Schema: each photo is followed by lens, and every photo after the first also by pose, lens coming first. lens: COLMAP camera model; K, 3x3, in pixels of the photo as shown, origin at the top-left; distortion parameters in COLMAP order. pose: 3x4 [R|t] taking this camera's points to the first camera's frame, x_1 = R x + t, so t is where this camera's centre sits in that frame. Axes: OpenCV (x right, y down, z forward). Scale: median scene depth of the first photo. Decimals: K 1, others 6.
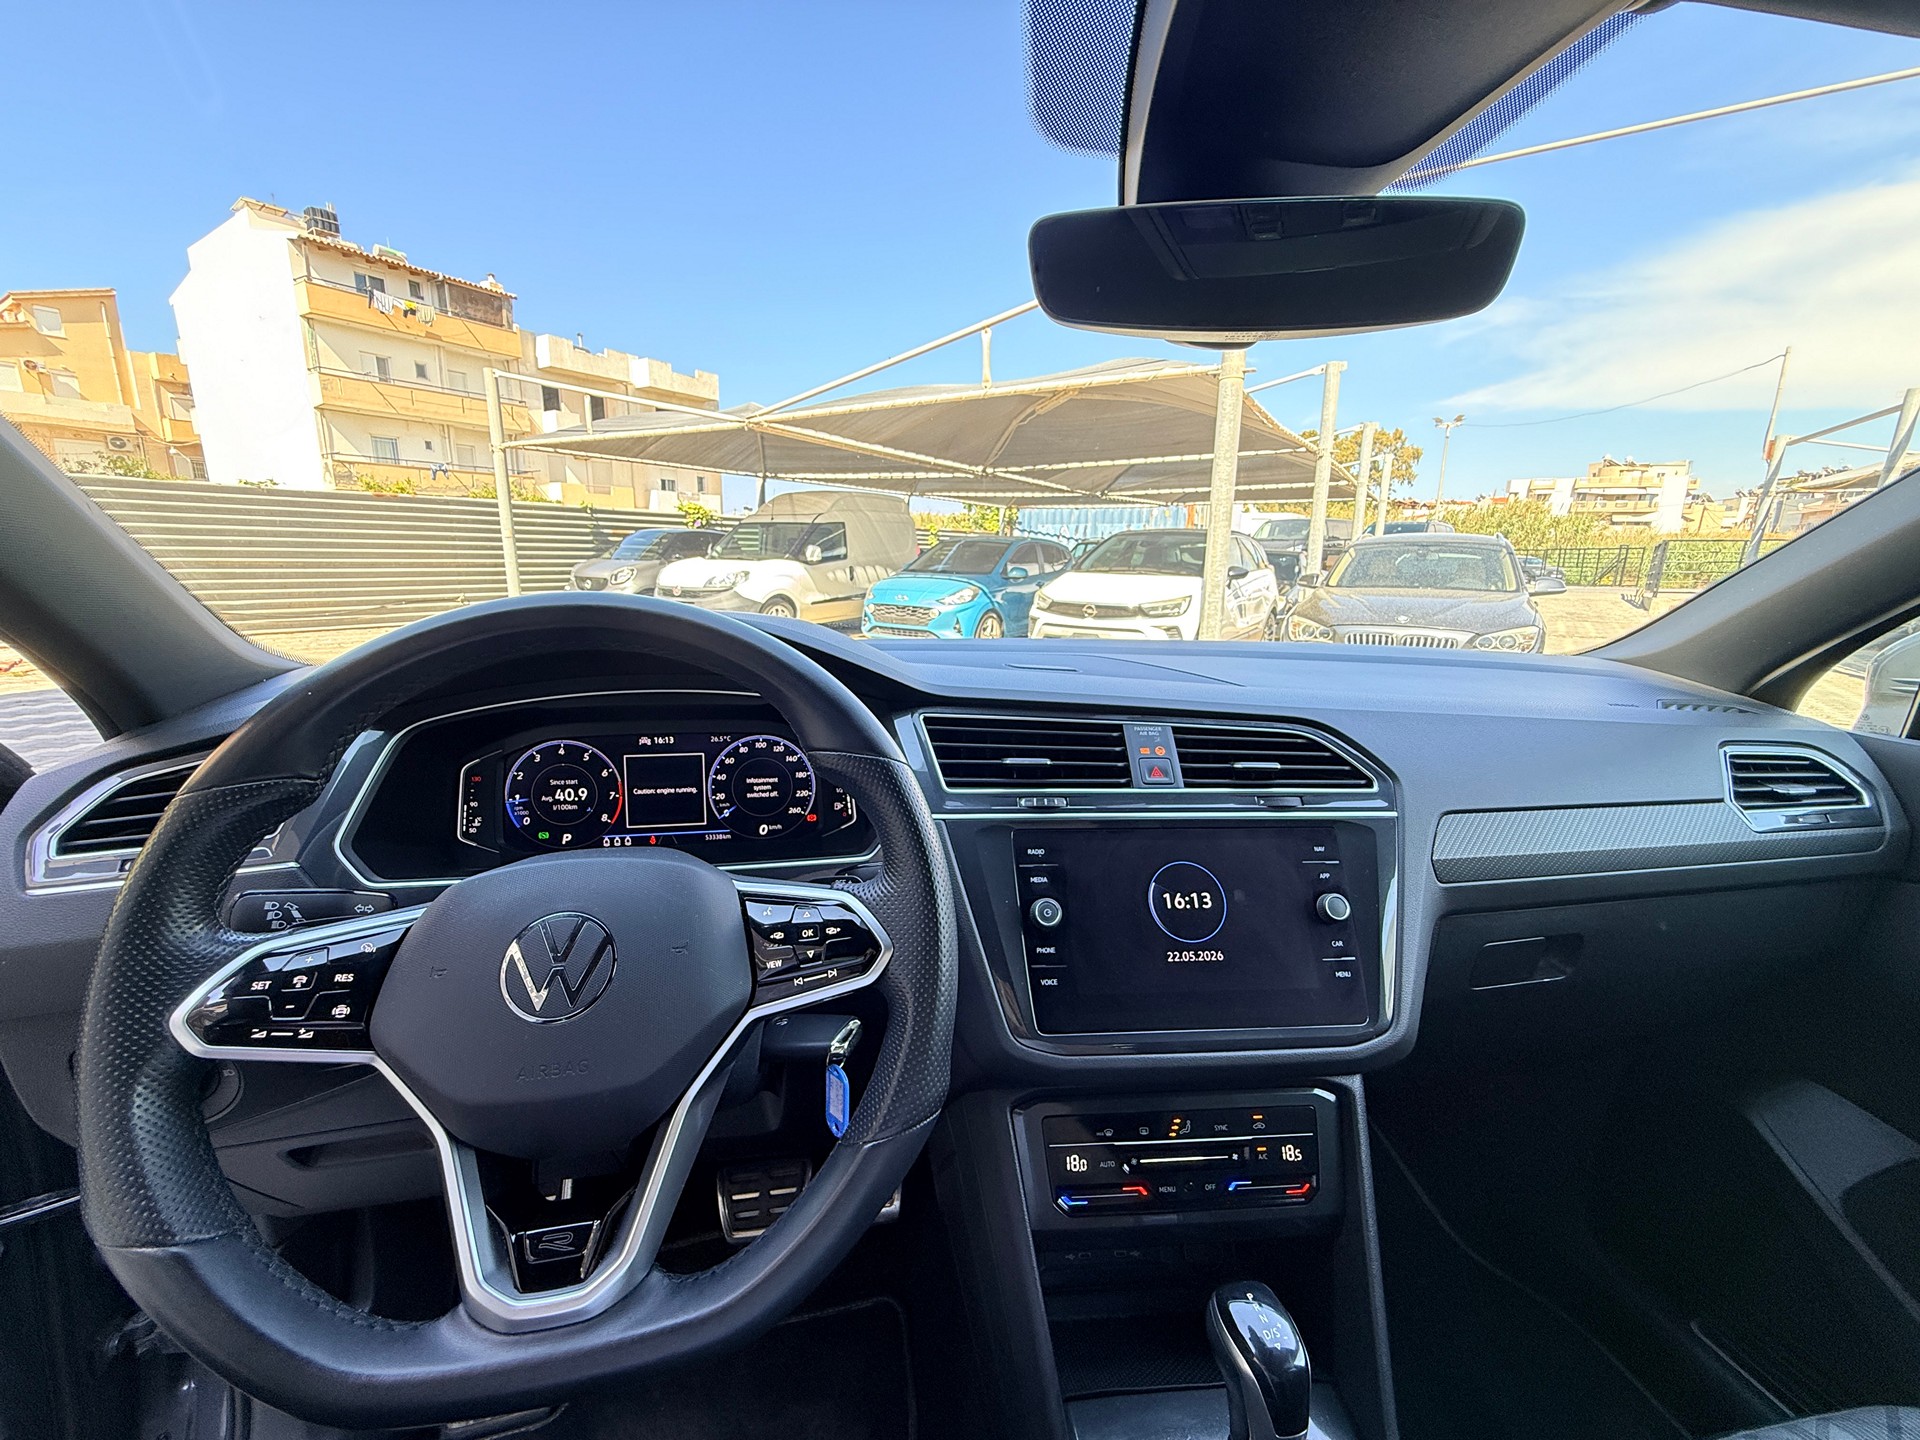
lens RADIAL K [[764.2, 0, 955.8], [0, 764.2, 721.6], [0, 0, 1]] dist [0.007551, -0.000337]
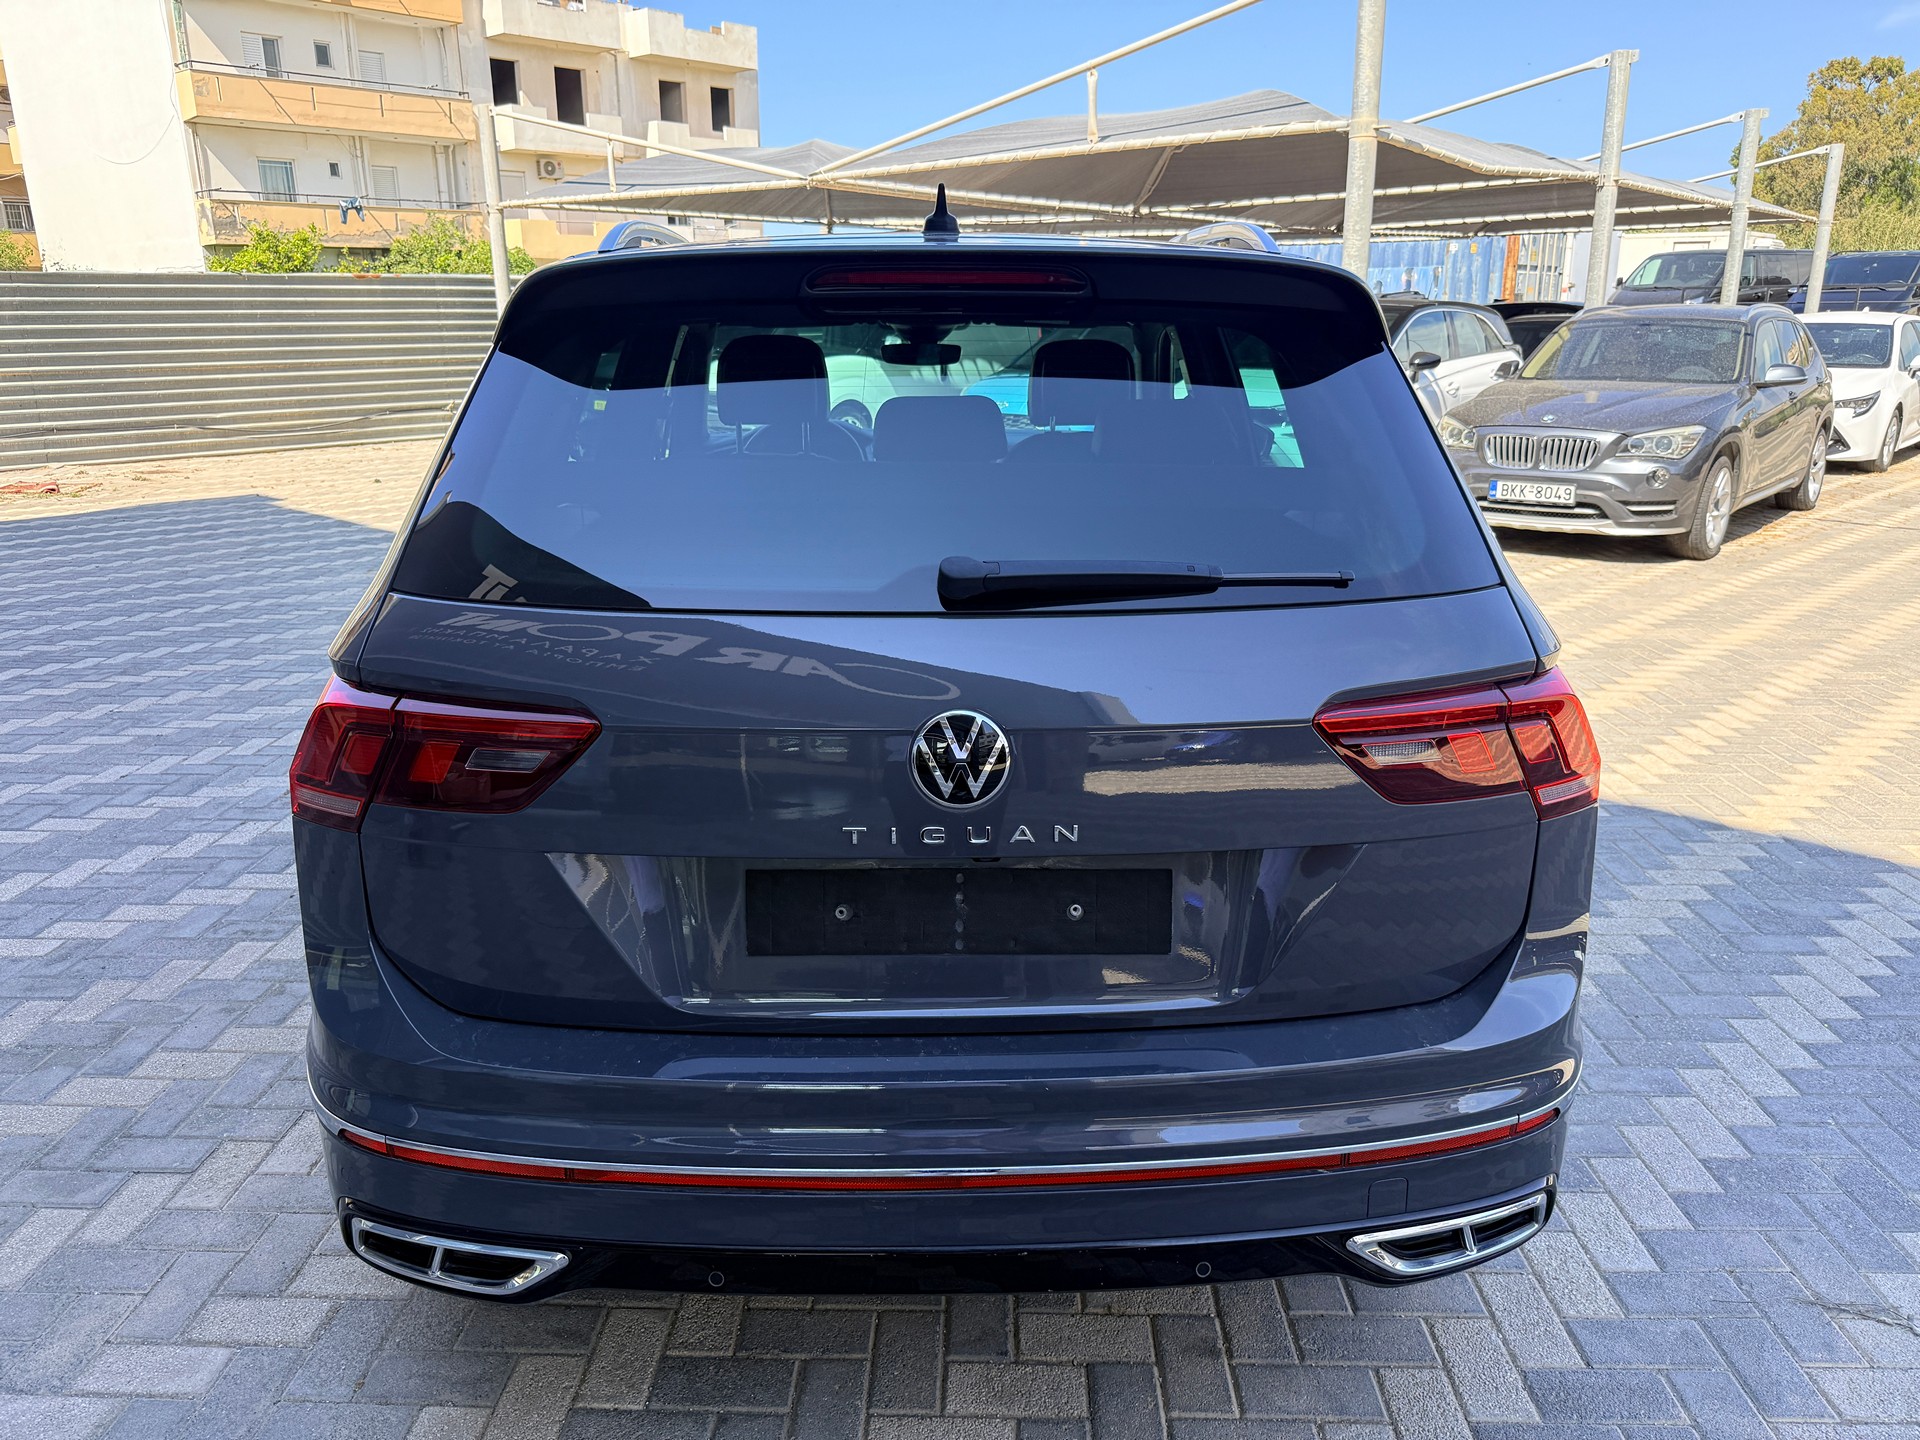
lens RADIAL K [[1324.1, 0, 960.0], [0, 1324.1, 720.0], [0, 0, 1]] dist [0.003042, -0.001985]
pose [[0.989191, 0.021529, -0.145040, 1.280374], [-0.009604, 0.996551, 0.082426, 0.765221], [0.146315, -0.080142, 0.985986, -5.183010]]
